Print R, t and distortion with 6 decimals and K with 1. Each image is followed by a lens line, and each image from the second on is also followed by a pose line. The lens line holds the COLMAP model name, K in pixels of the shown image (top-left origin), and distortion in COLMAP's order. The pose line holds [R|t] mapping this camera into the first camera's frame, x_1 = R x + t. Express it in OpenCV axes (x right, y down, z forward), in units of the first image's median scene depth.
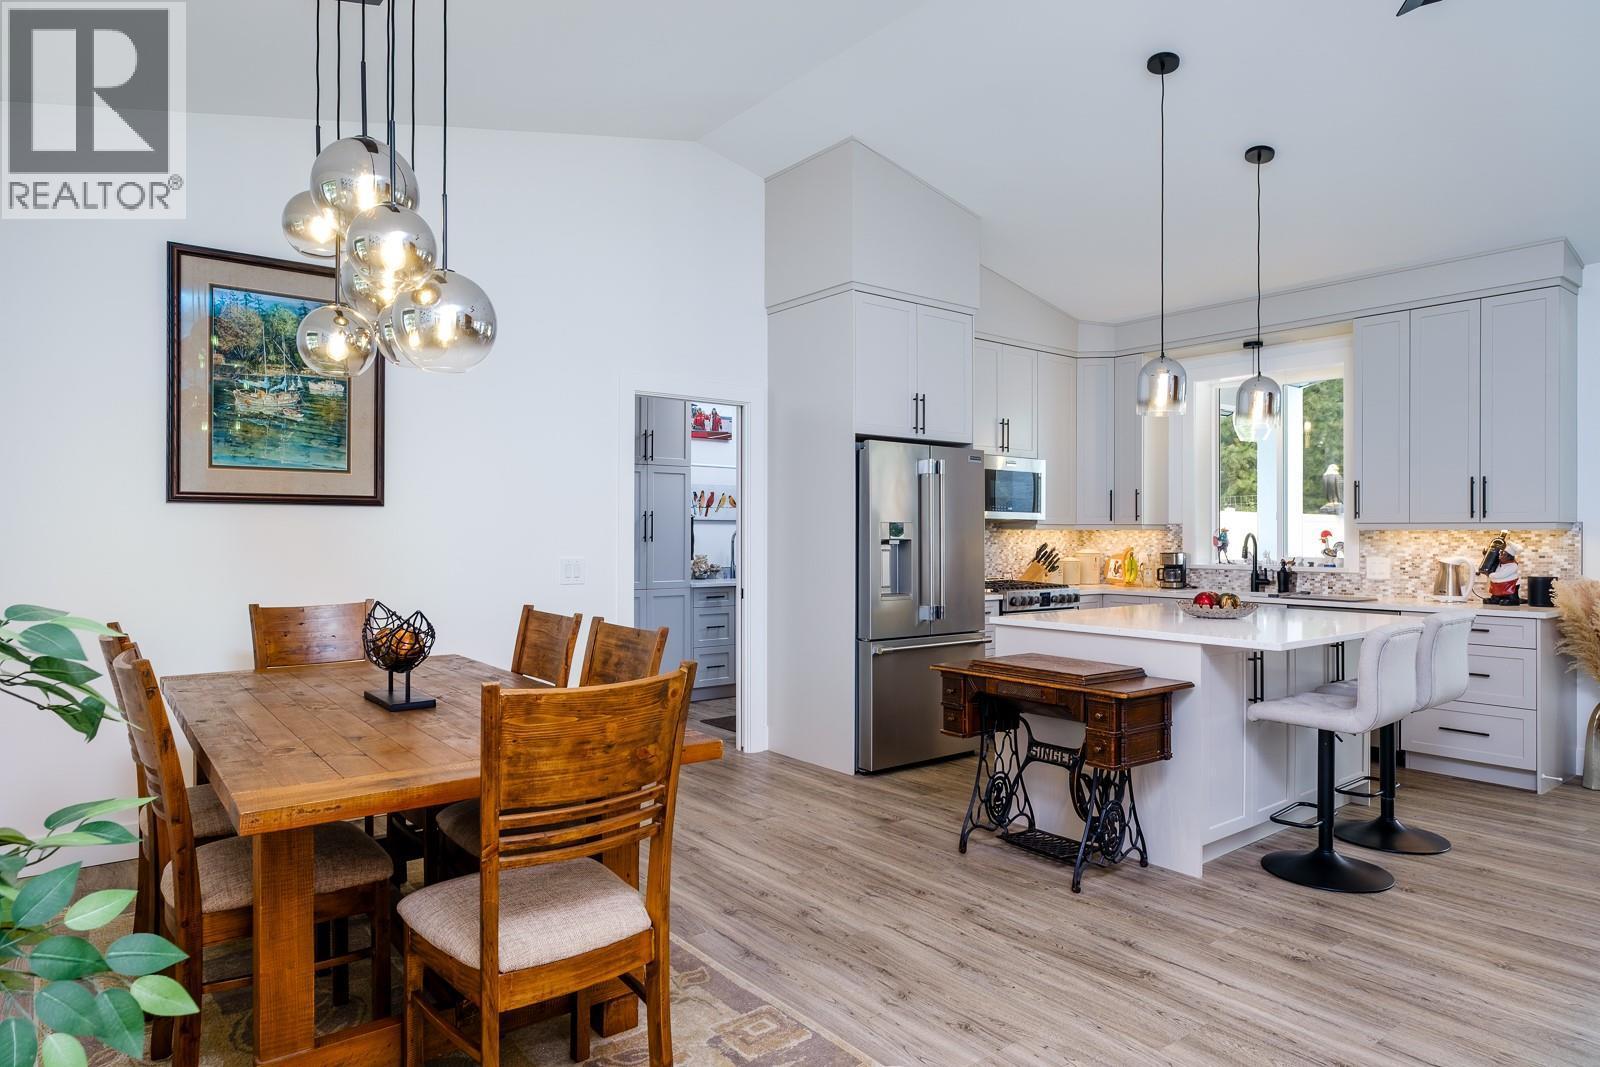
lens RADIAL K [[962.1, 0, 801.4], [0, 962.1, 532.9], [0, 0, 1]] dist [-0.001153, 0.006591]
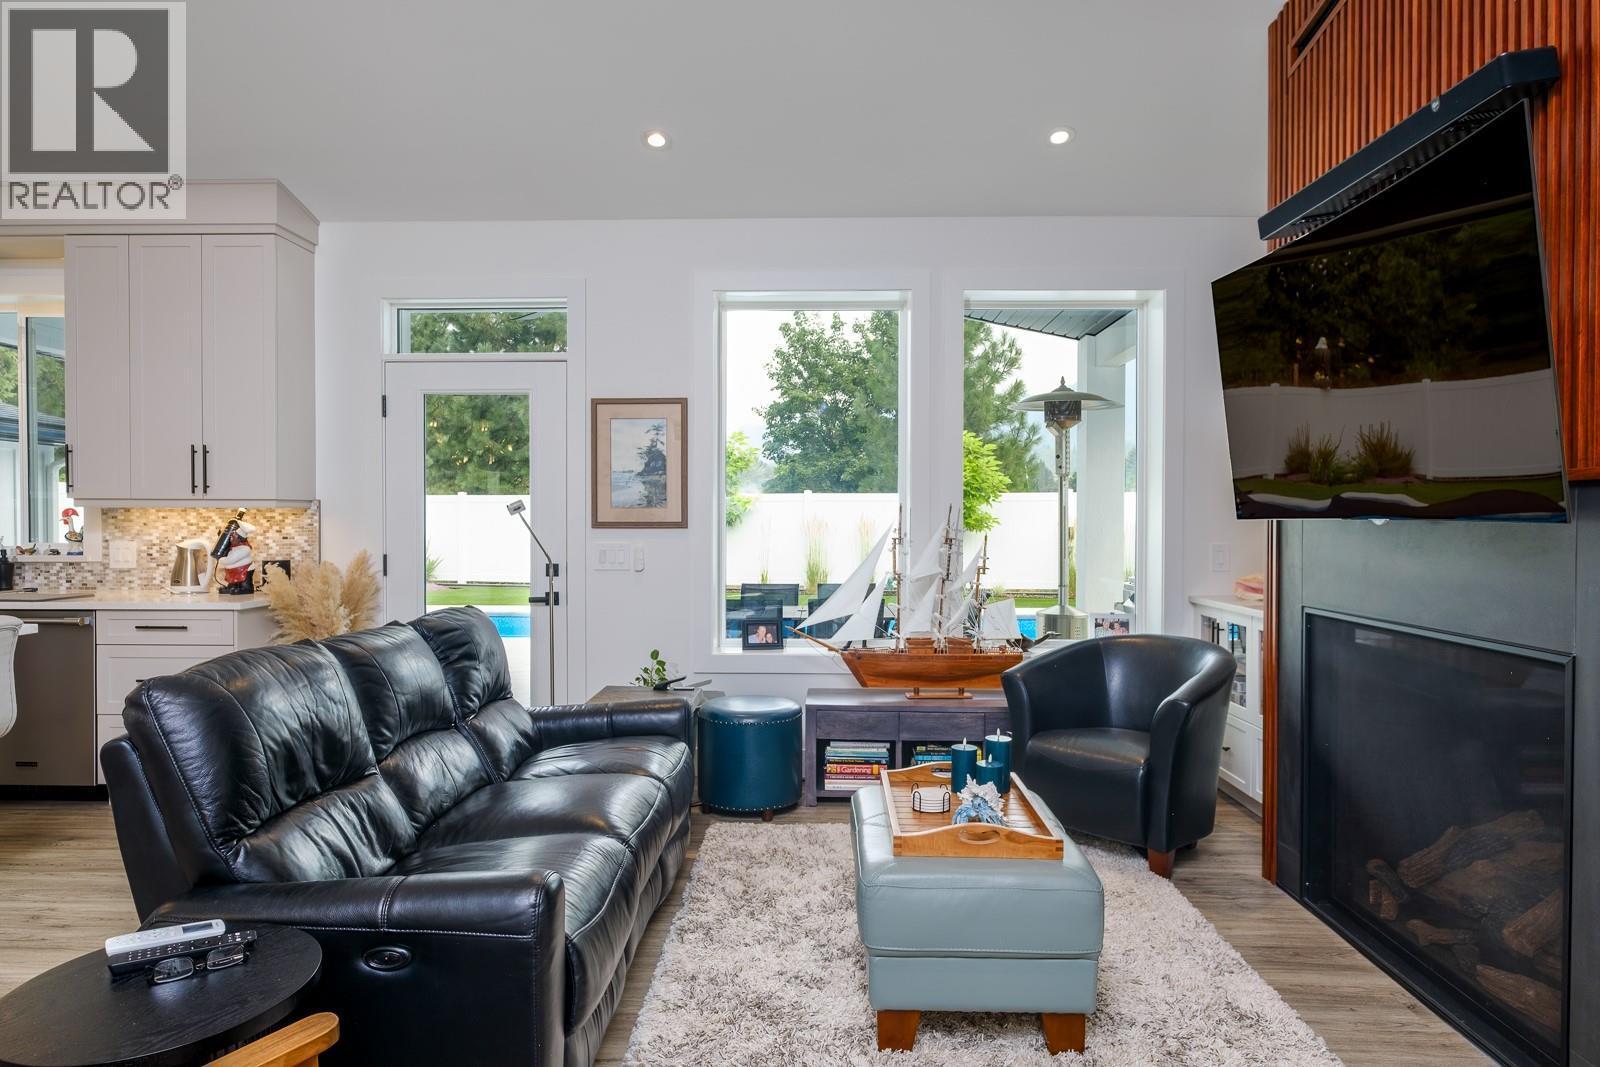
lens RADIAL K [[962.1, 0, 799.7], [0, 962.1, 525.0], [0, 0, 1]] dist [-0.001153, 0.006591]
pose [[0.648151, -0.008616, 0.761463, 0.389139], [-0.000083, 0.999935, 0.011385, 0.002374], [-0.761512, -0.007442, 0.648109, 0.046916]]
